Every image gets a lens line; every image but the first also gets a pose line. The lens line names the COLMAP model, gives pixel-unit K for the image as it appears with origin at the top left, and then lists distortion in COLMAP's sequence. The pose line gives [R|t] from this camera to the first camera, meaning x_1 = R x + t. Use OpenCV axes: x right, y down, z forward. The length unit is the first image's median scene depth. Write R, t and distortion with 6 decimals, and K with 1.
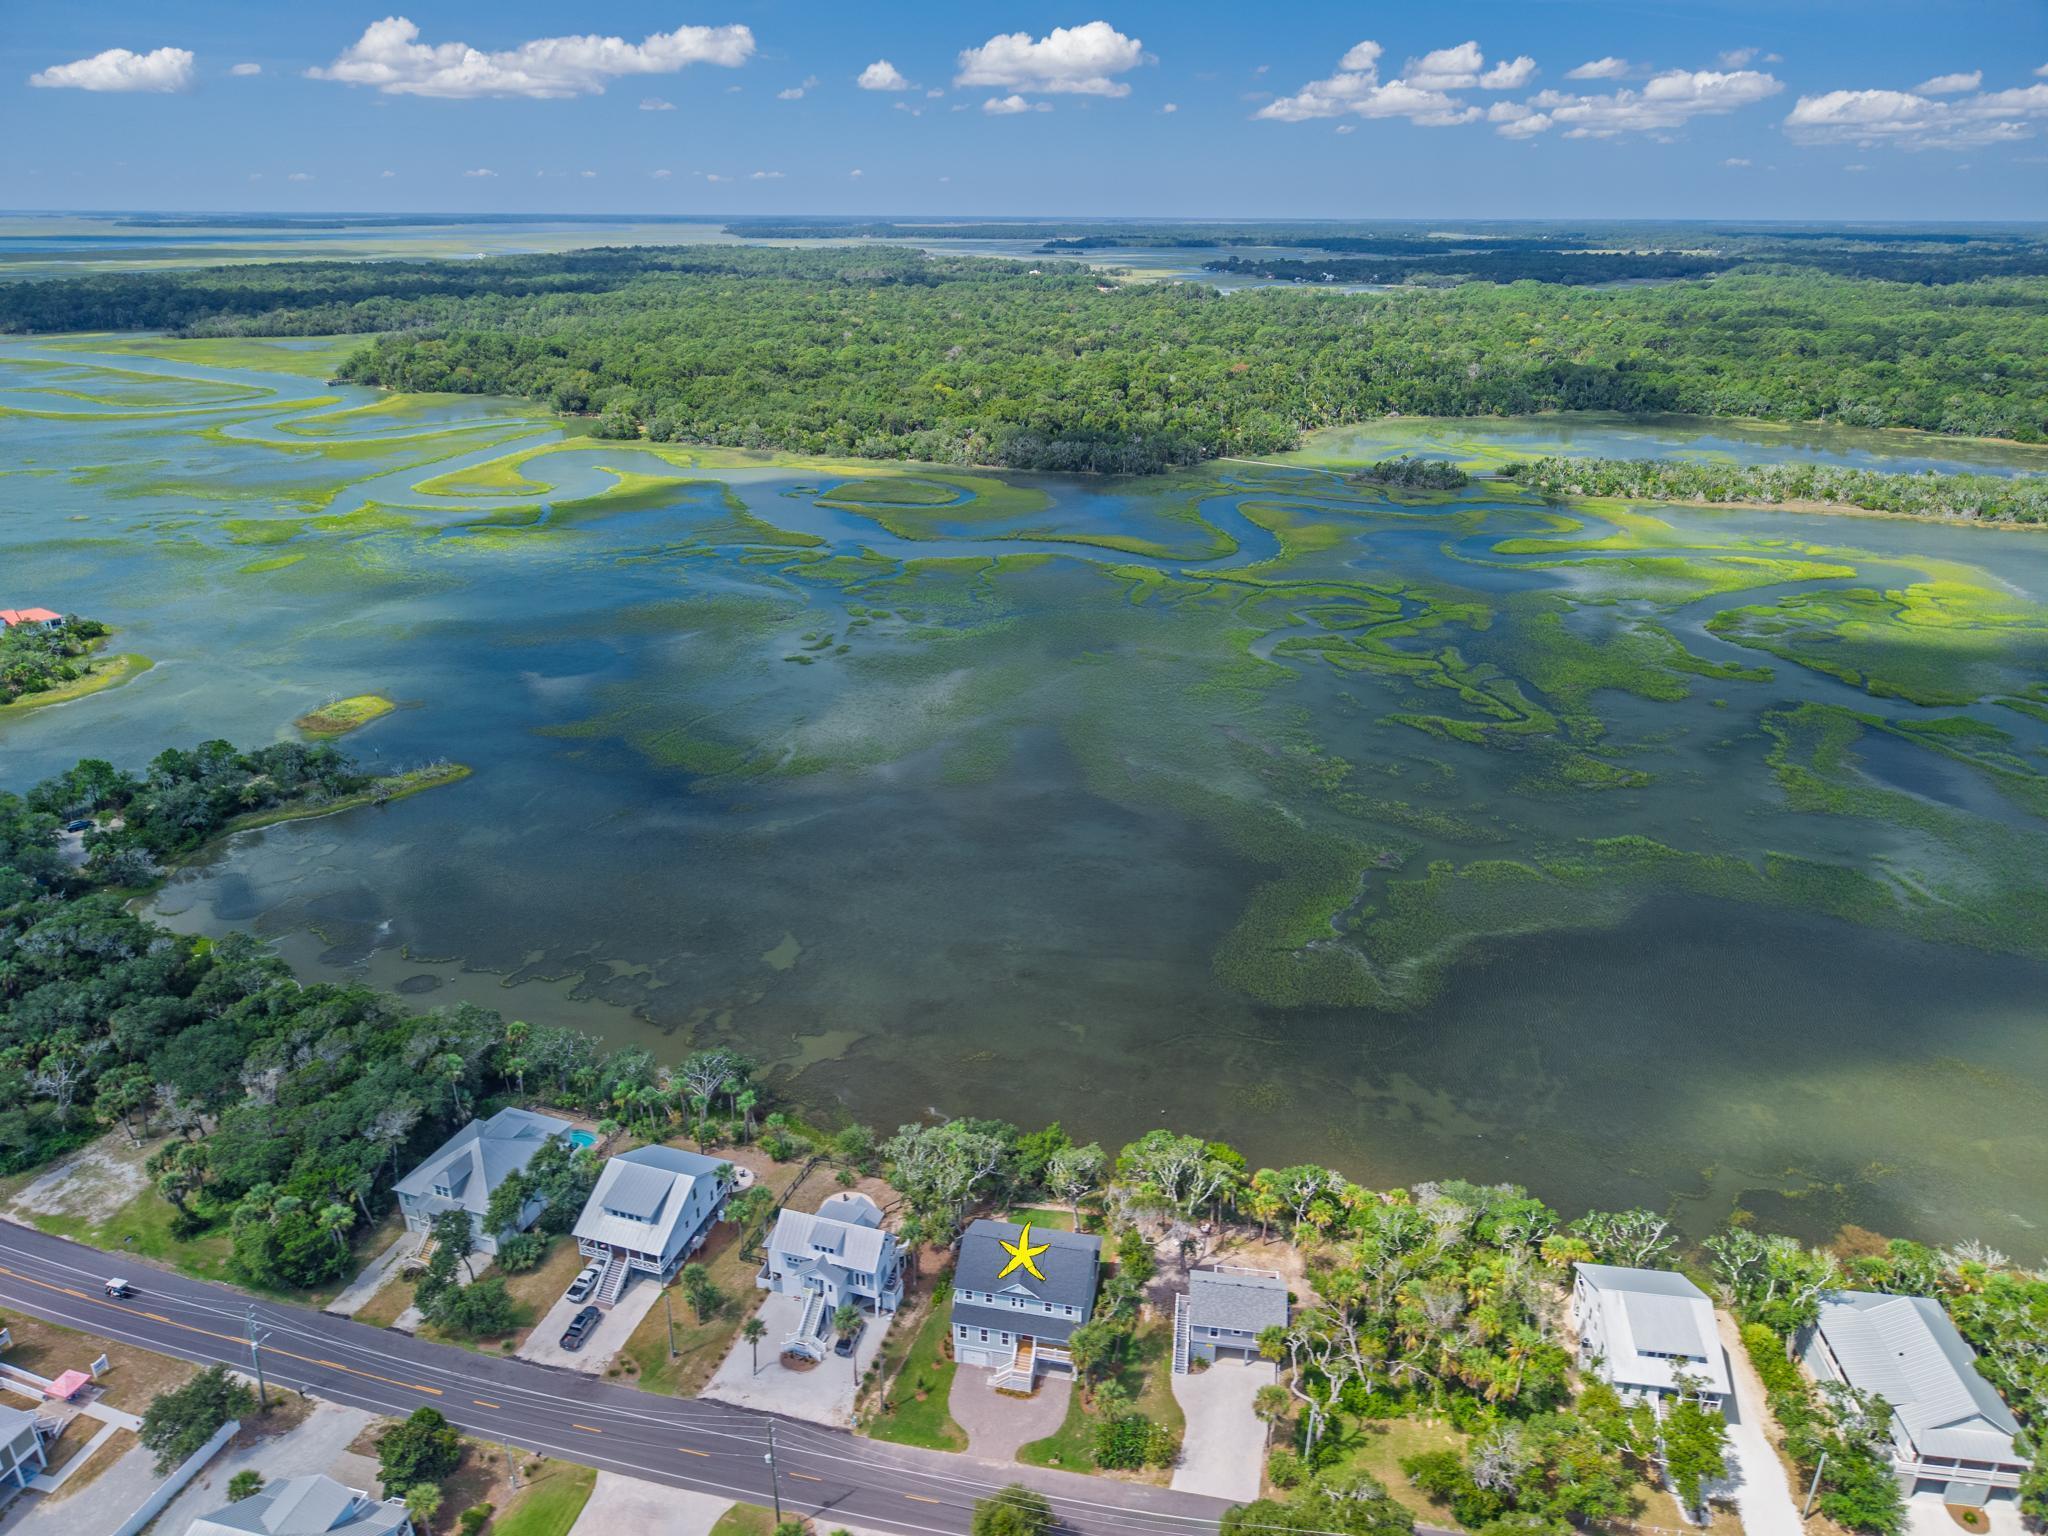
lens RADIAL K [[1359.6, 0, 1015.2], [0, 1359.6, 767.4], [0, 0, 1]] dist [0.021357, -0.024858]
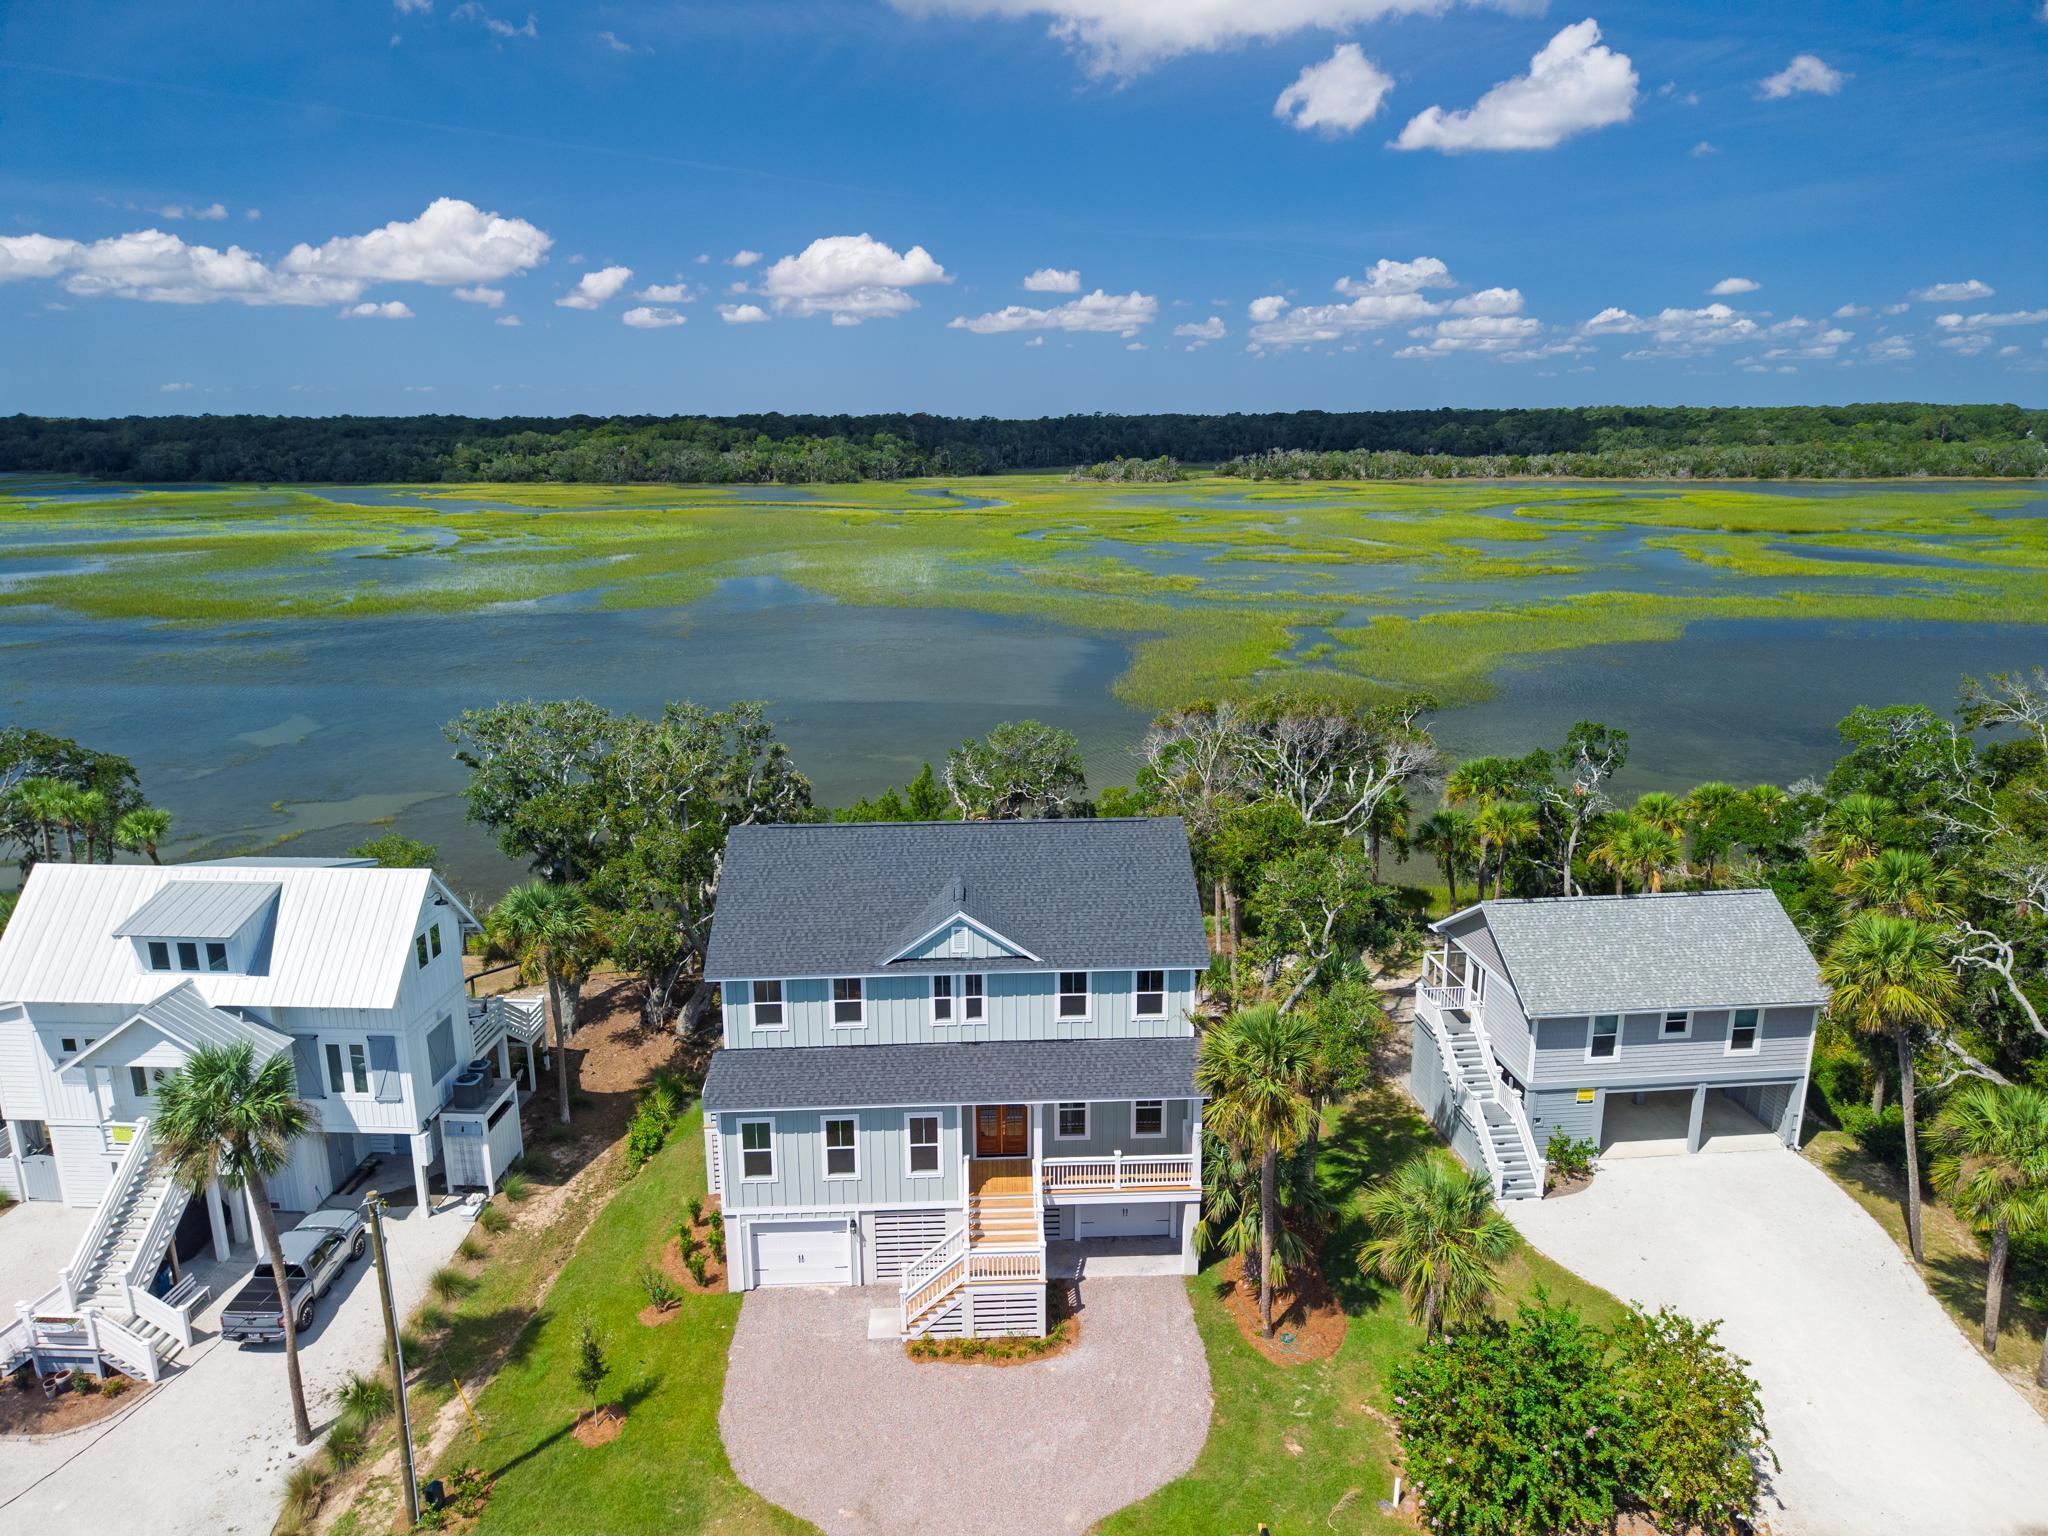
lens RADIAL K [[1359.6, 0, 1015.2], [0, 1359.6, 767.4], [0, 0, 1]] dist [0.021357, -0.024858]
pose [[0.969395, -0.065225, 0.236682, -0.046058], [0.097856, 0.986825, -0.128846, 0.372827], [-0.225159, 0.148064, 0.963006, 0.715992]]
